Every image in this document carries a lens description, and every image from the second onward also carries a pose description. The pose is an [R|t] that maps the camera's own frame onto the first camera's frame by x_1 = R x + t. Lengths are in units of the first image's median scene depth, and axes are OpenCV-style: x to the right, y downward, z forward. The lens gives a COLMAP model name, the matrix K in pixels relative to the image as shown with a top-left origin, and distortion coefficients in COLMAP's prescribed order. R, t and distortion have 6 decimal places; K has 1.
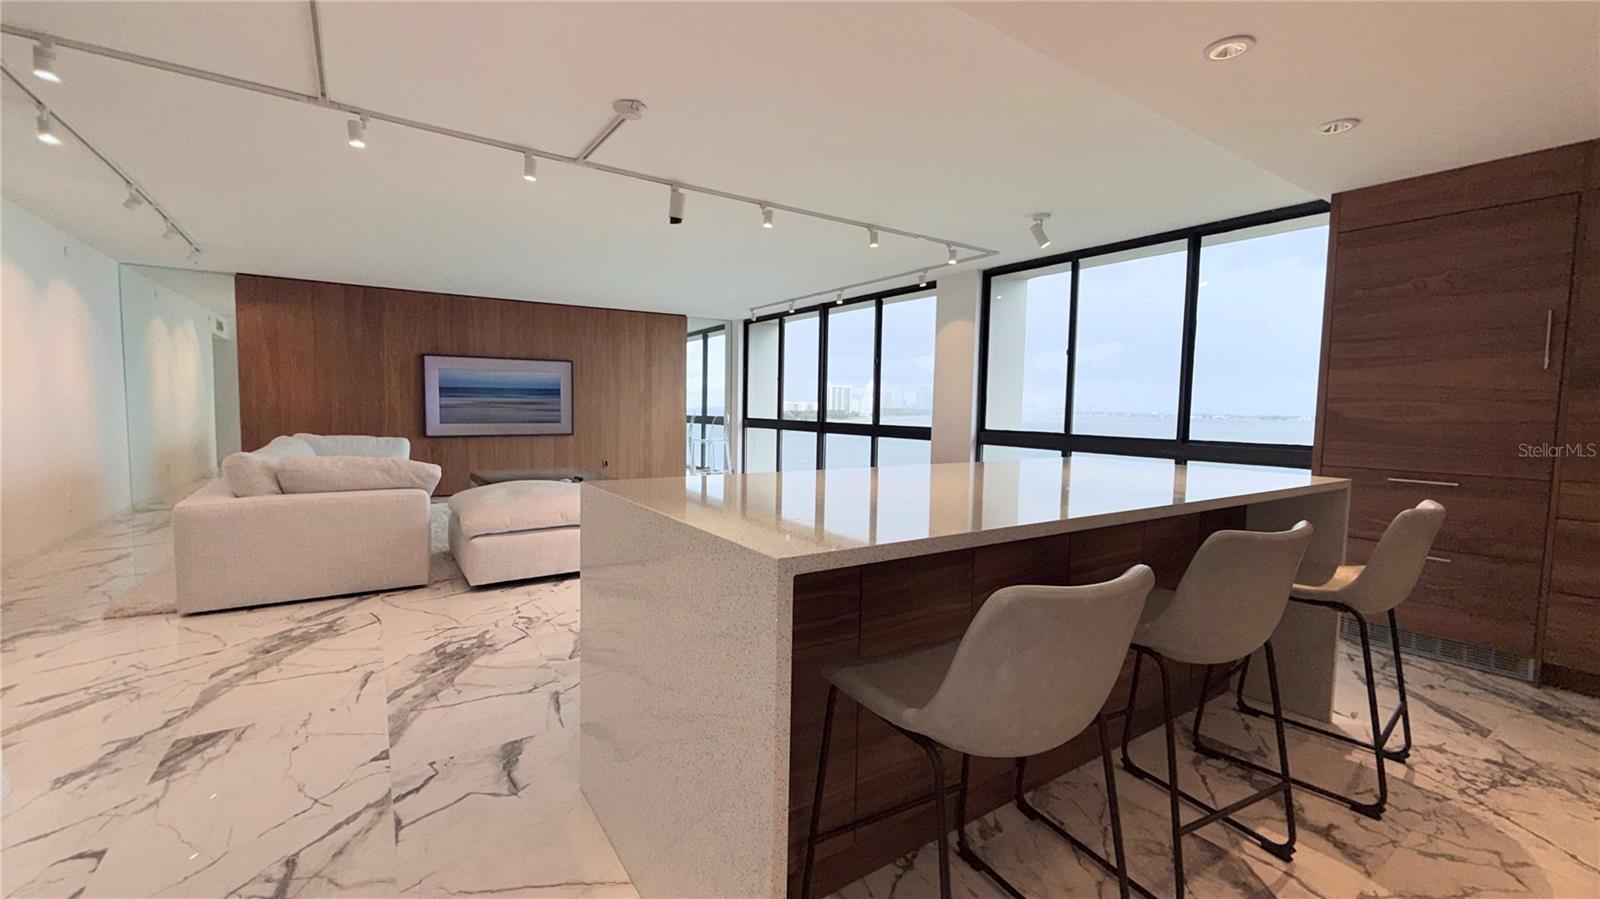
lens RADIAL K [[638.0, 0, 794.8], [0, 638.0, 443.3], [0, 0, 1]] dist [0.001229, -0.000491]
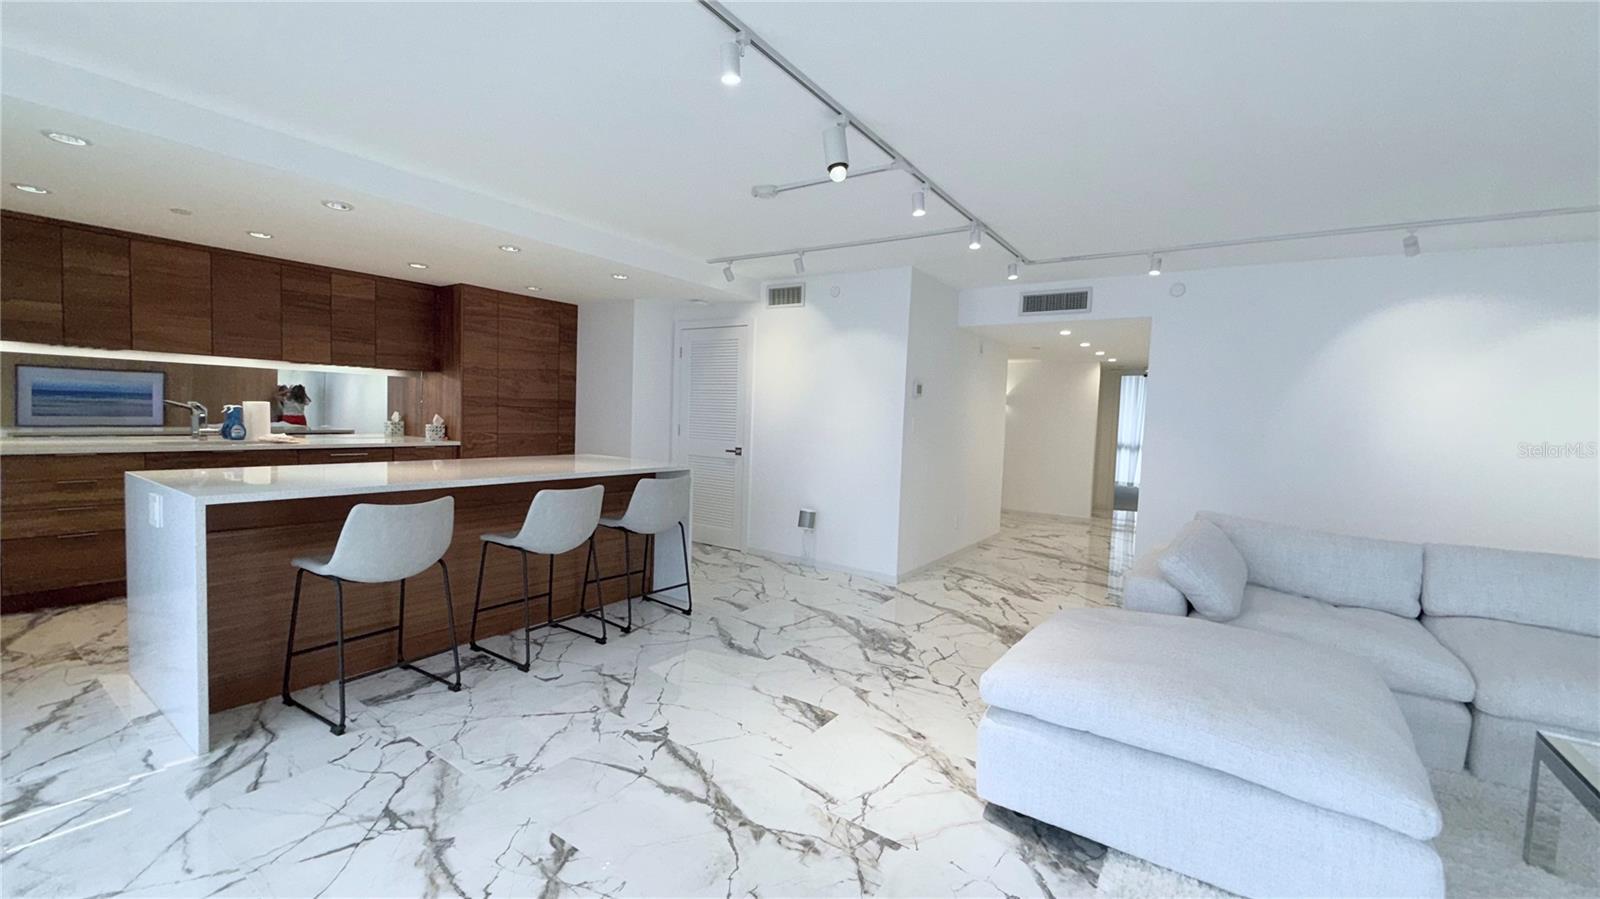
lens RADIAL K [[638.0, 0, 794.2], [0, 638.0, 449.8], [0, 0, 1]] dist [0.001229, -0.000491]
pose [[-0.928967, -0.030860, -0.368875, 0.048529], [-0.074362, 0.991762, 0.104299, -0.072430], [0.362618, 0.124320, -0.923609, 0.904820]]
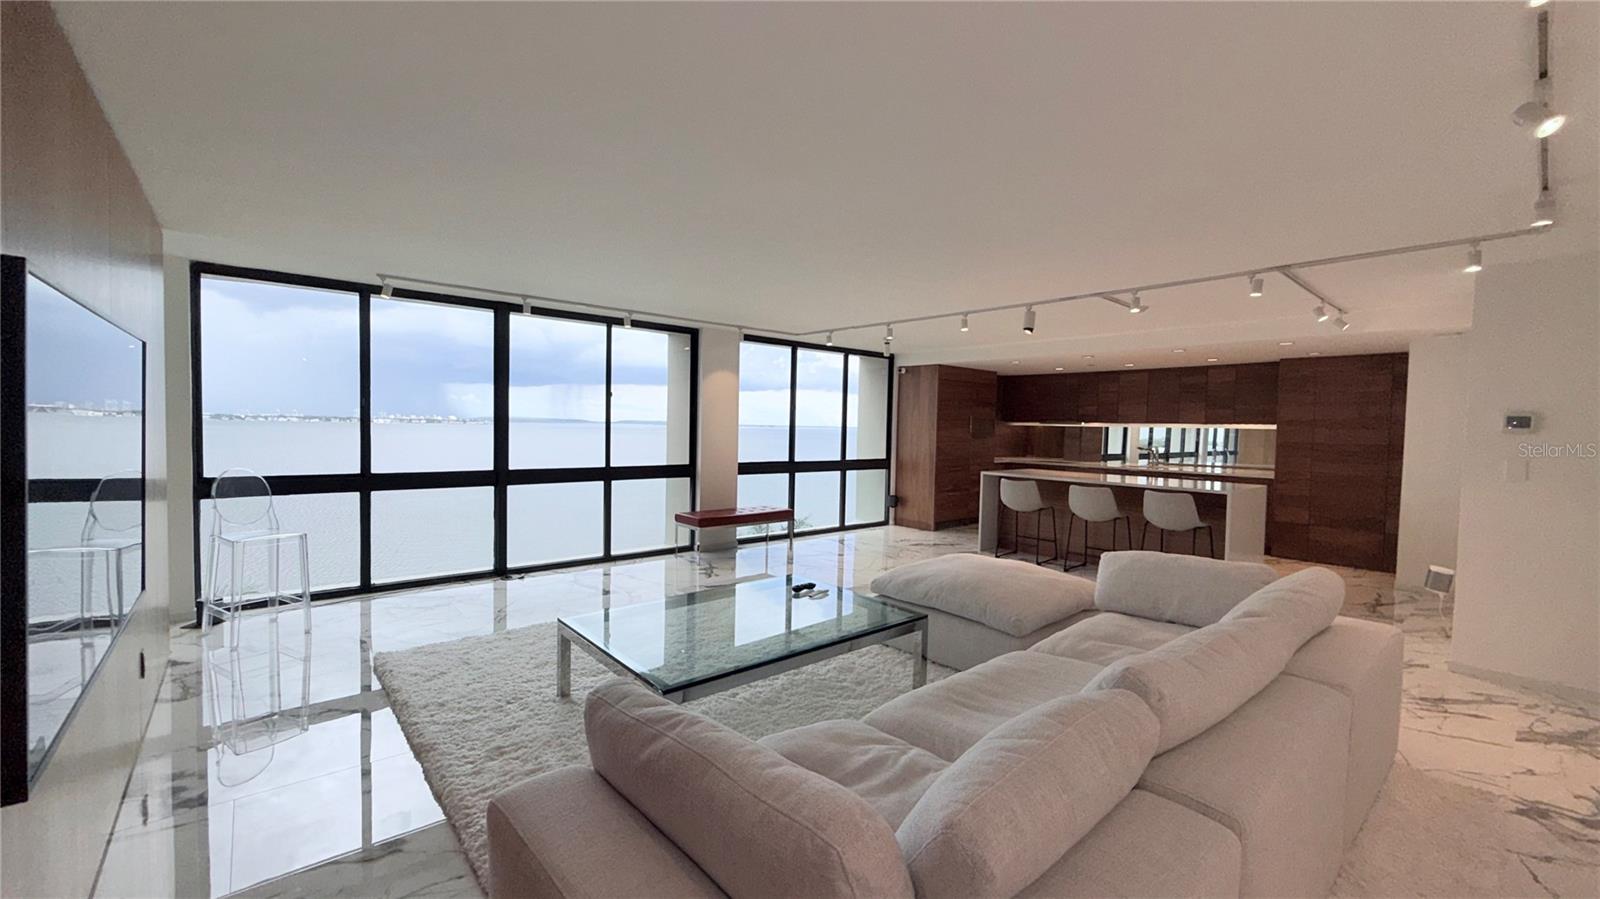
lens RADIAL K [[638.0, 0, 794.3], [0, 638.0, 446.6], [0, 0, 1]] dist [0.001229, -0.000491]
pose [[-0.116391, -0.053518, 0.991761, -0.844154], [0.035684, 0.997677, 0.058025, -0.109095], [-0.992562, 0.042143, -0.114211, 0.933960]]
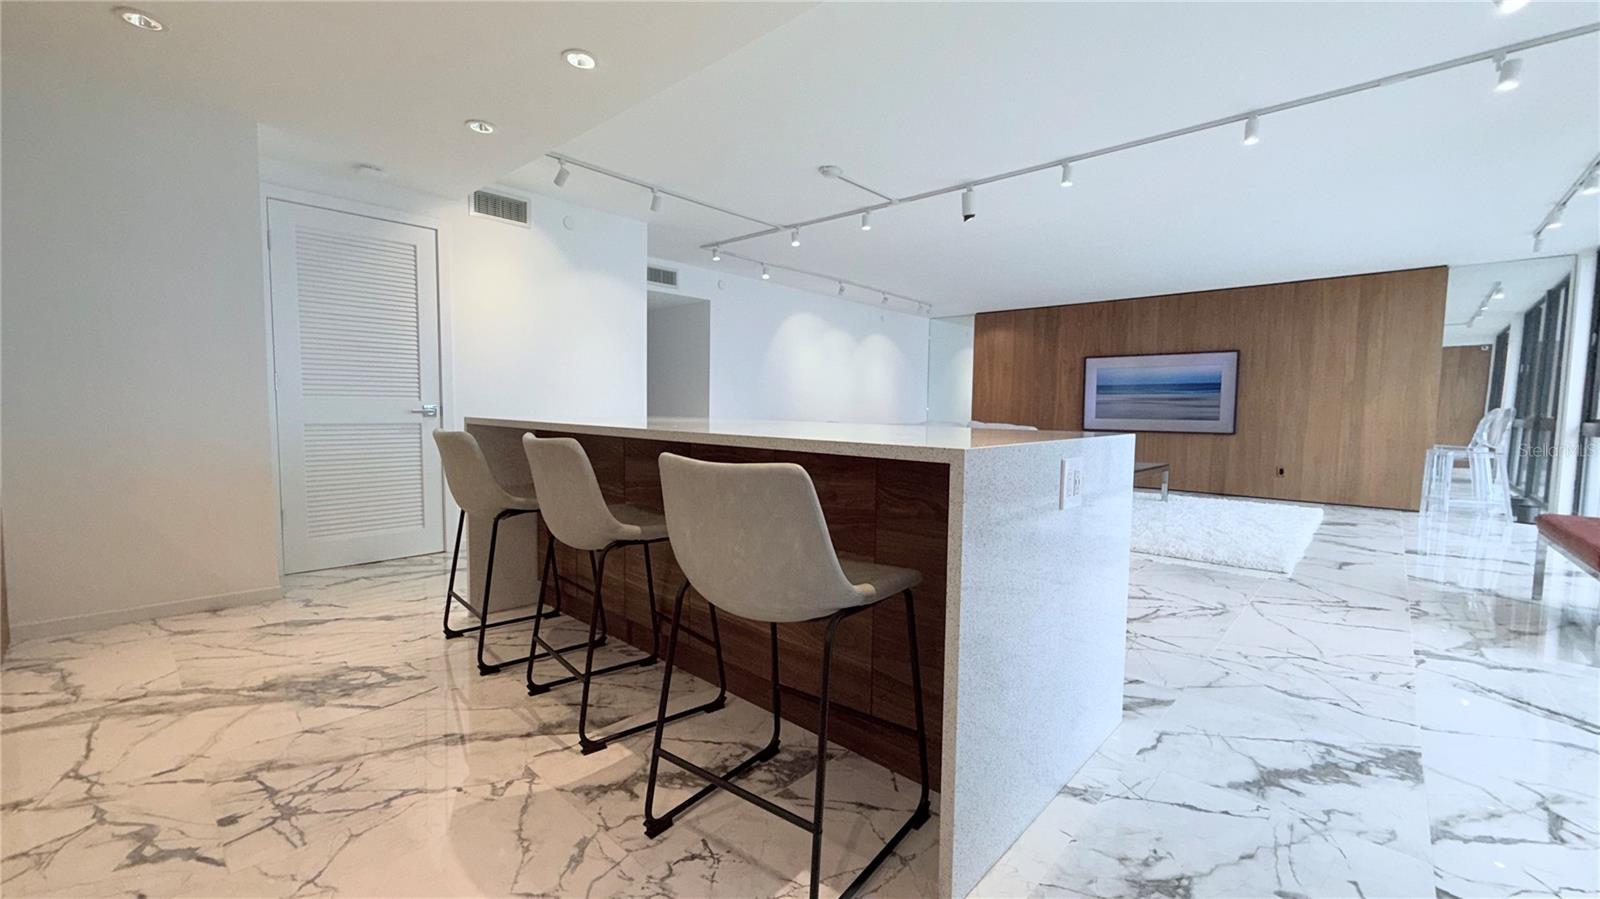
lens RADIAL K [[638.0, 0, 792.2], [0, 638.0, 452.2], [0, 0, 1]] dist [0.001229, -0.000491]
pose [[0.218706, 0.055561, -0.974208, 0.474599], [-0.067885, 0.996825, 0.041611, 0.019734], [0.973426, 0.057034, 0.221784, 0.274114]]
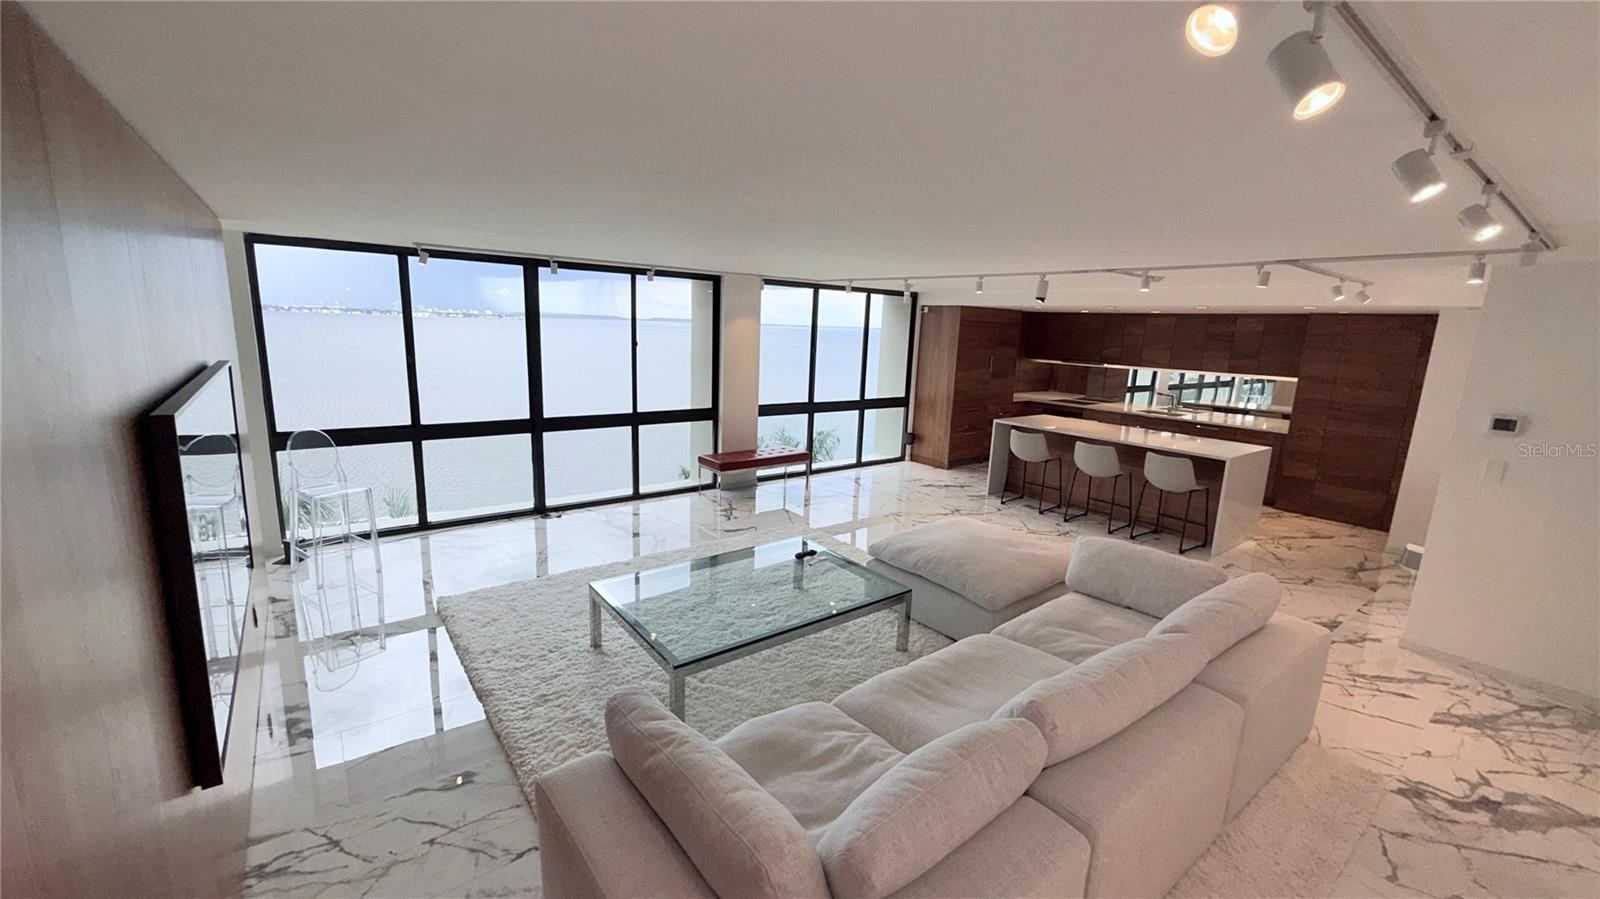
lens RADIAL K [[638.0, 0, 794.5], [0, 638.0, 446.6], [0, 0, 1]] dist [0.001229, -0.000491]
pose [[-0.064034, -0.207736, 0.976087, -0.885193], [0.020317, 0.977620, 0.209395, -0.188546], [-0.997741, 0.033240, -0.058381, 0.910894]]
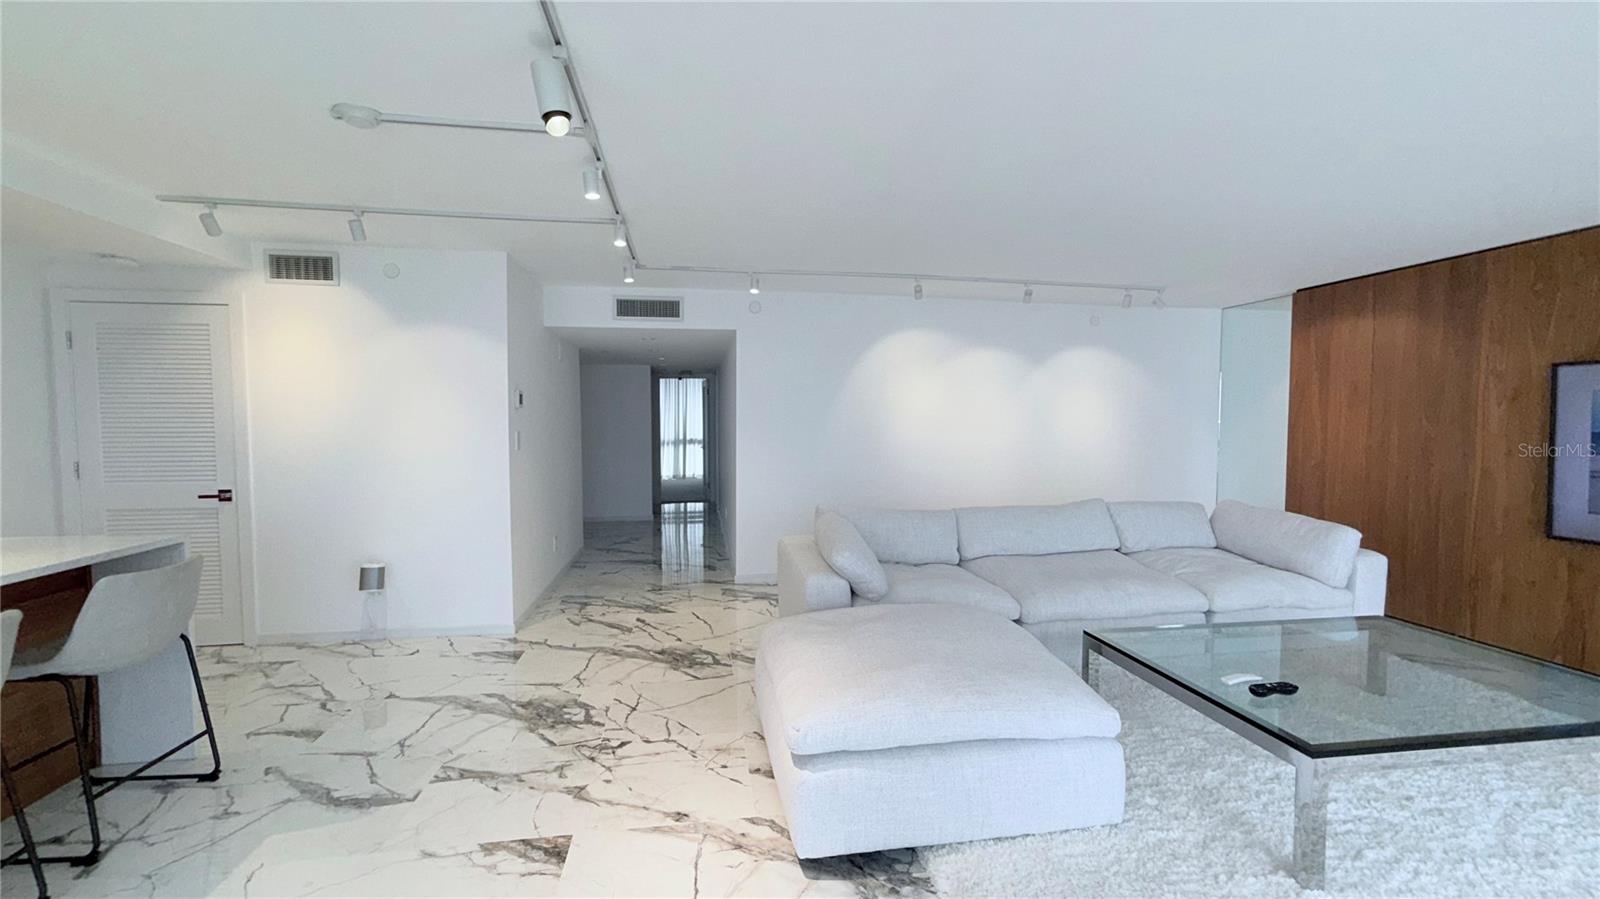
lens RADIAL K [[638.0, 0, 793.8], [0, 638.0, 450.6], [0, 0, 1]] dist [0.001229, -0.000491]
pose [[-0.422812, 0.027166, -0.905810, 0.100868], [-0.058985, 0.996606, 0.057422, -0.077316], [0.904296, 0.077708, -0.419774, 0.772253]]
